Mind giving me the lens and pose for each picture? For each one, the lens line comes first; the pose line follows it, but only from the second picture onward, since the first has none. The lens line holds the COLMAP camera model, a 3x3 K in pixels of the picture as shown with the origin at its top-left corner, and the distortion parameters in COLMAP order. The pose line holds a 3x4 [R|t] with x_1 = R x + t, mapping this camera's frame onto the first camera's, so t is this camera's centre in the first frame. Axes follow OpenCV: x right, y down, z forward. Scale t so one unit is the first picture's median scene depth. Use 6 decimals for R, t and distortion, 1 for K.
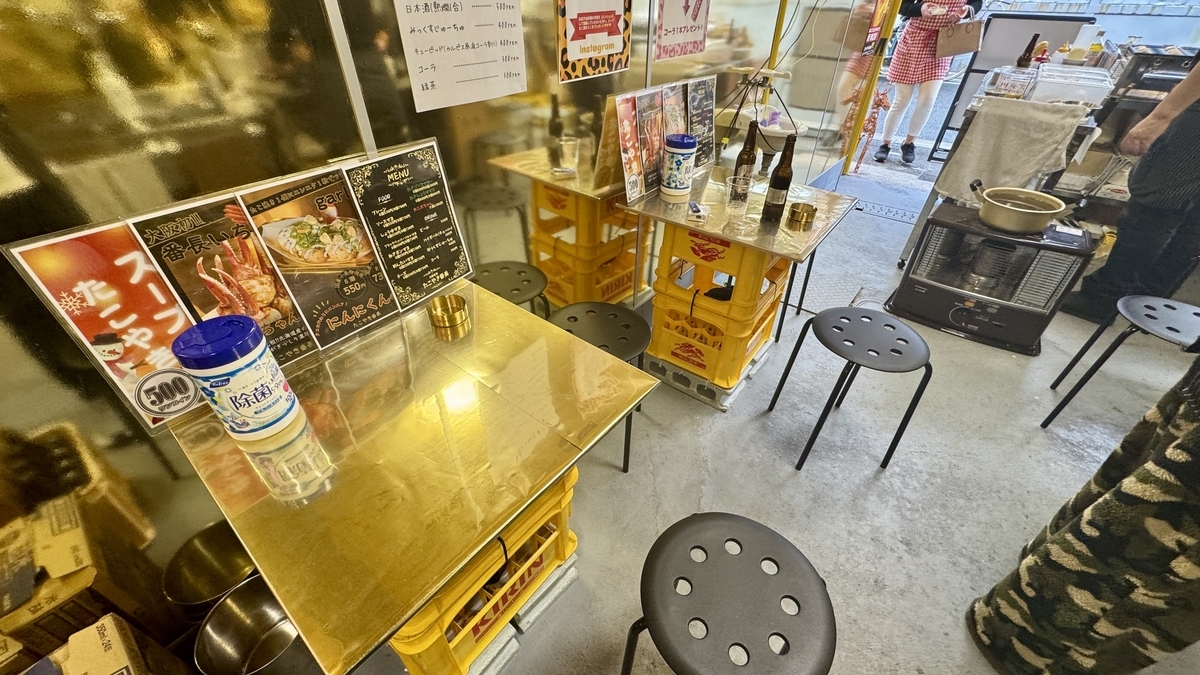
lens RADIAL K [[465.8, 0, 600.0], [0, 465.8, 337.5], [0, 0, 1]] dist [-0.011578, 0.000146]
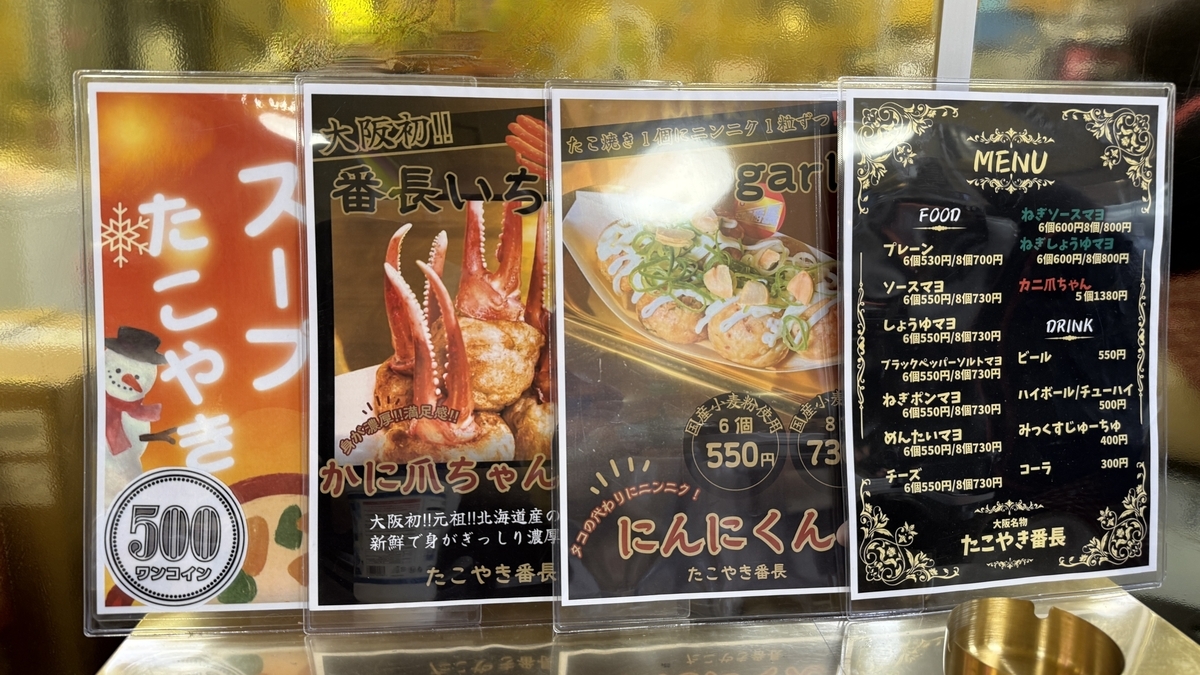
lens RADIAL K [[737.5, 0, 600.0], [0, 737.5, 337.5], [0, 0, 1]] dist [0.074552, -0.086606]
pose [[0.683295, 0.148181, -0.714947, -0.262913], [-0.442327, 0.863063, -0.243864, -0.015398], [0.580908, 0.482871, 0.655272, 0.606606]]
